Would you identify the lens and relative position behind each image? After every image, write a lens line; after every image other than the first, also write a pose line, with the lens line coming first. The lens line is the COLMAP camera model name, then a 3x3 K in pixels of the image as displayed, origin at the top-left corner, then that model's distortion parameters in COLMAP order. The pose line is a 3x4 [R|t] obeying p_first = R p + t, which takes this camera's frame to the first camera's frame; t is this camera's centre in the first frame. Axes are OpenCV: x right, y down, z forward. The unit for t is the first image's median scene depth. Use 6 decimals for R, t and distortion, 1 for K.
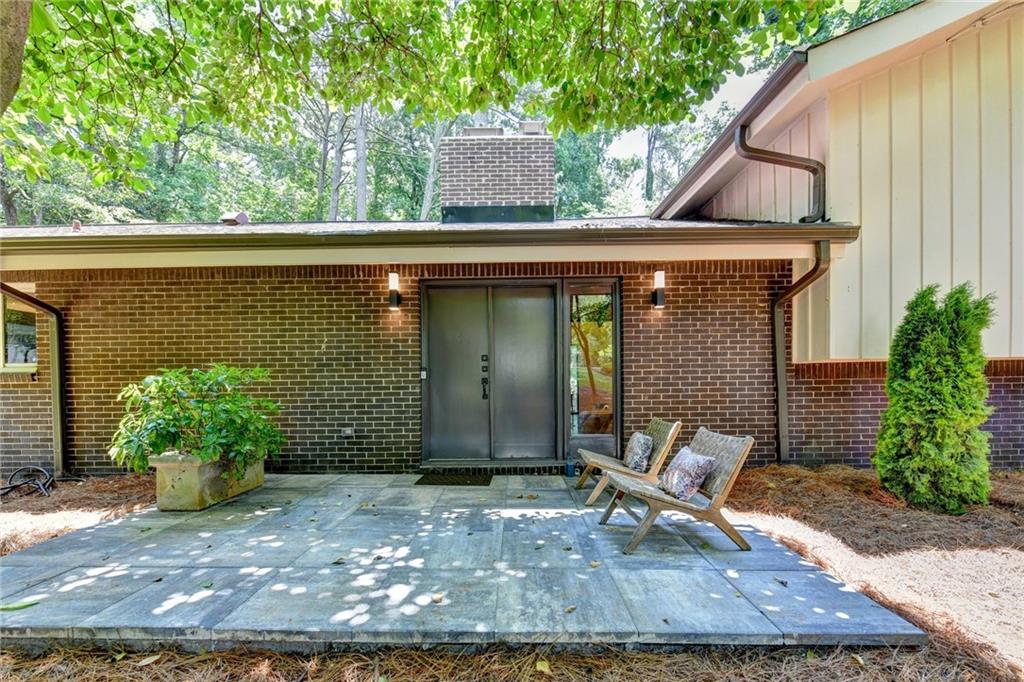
lens RADIAL K [[426.0, 0, 507.3], [0, 426.0, 388.1], [0, 0, 1]] dist [-0.010453, -0.000127]
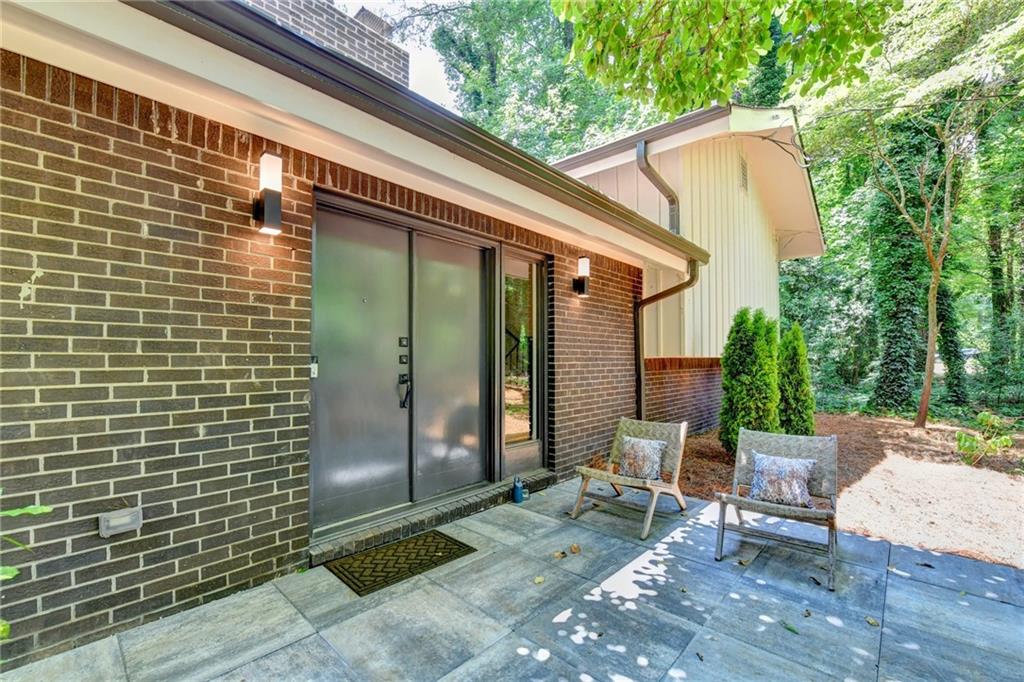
lens RADIAL K [[425.0, 0, 519.0], [0, 425.0, 353.5], [0, 0, 1]] dist [-0.007385, 0.000046]
pose [[0.665975, 0.021358, 0.745668, -0.424893], [0.004188, 0.999467, -0.032368, -0.034346], [-0.745962, 0.024680, 0.665531, 0.480245]]
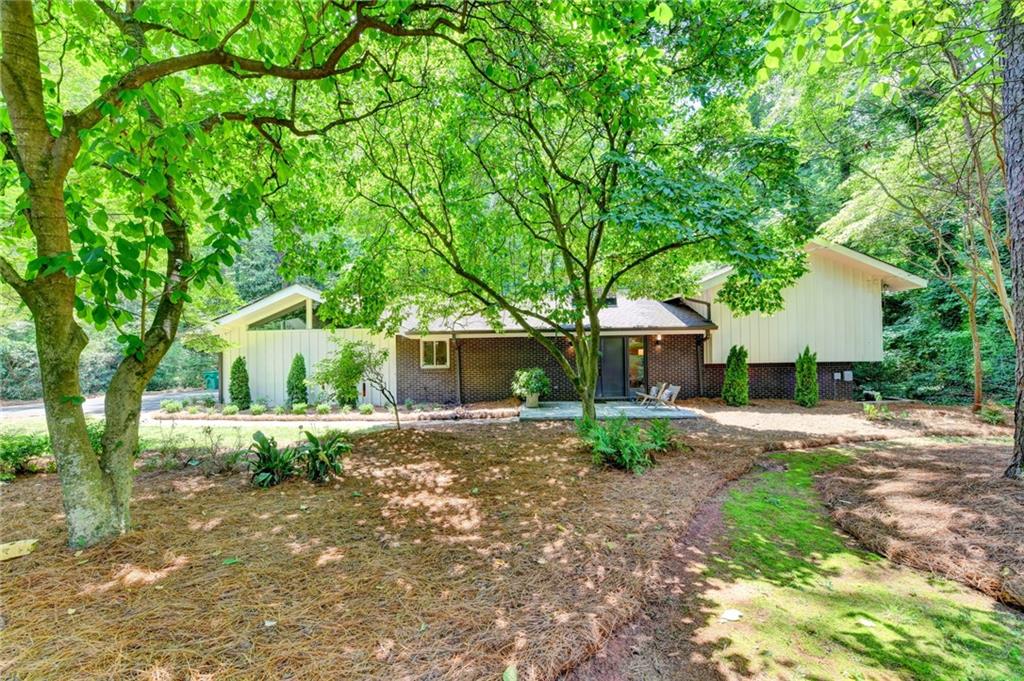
lens RADIAL K [[410.4, 0, 513.2], [0, 410.4, 343.8], [0, 0, 1]] dist [-0.000845, 0.000018]
pose [[0.999963, -0.006809, 0.005204, -0.691424], [0.006948, 0.999607, -0.027174, -0.130436], [-0.005017, 0.027210, 0.999617, -1.899929]]
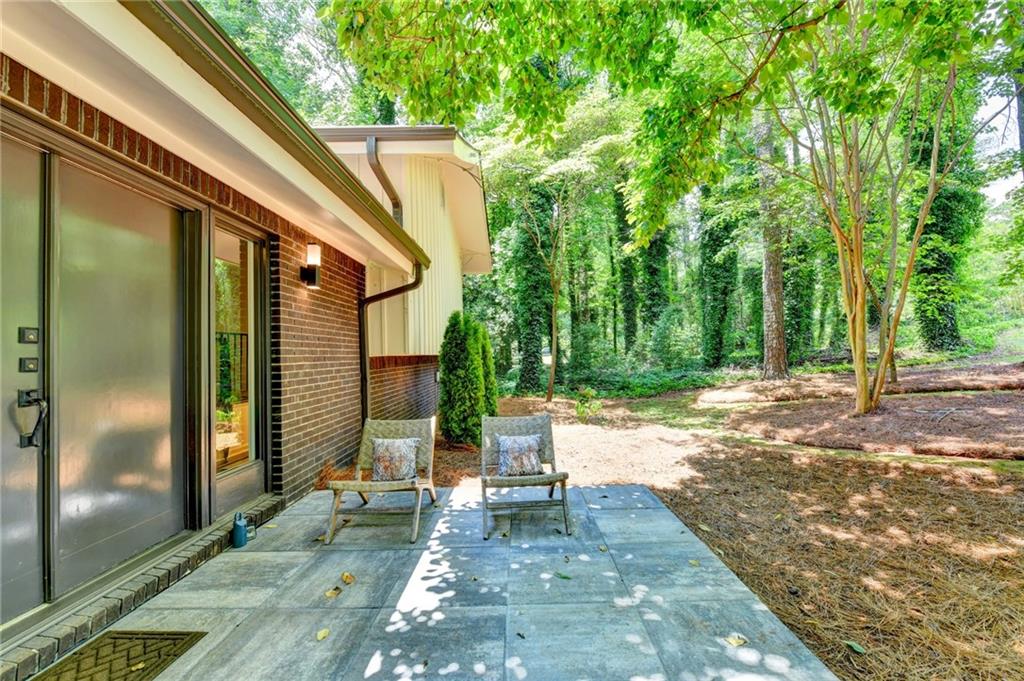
lens RADIAL K [[405.7, 0, 514.6], [0, 405.7, 344.2], [0, 0, 1]] dist [-0.007796, -0.000023]
pose [[-0.002145, 0.037857, 0.999281, -0.421270], [0.037749, 0.998574, -0.037750, -0.035499], [-0.999285, 0.037641, -0.003571, 0.607177]]
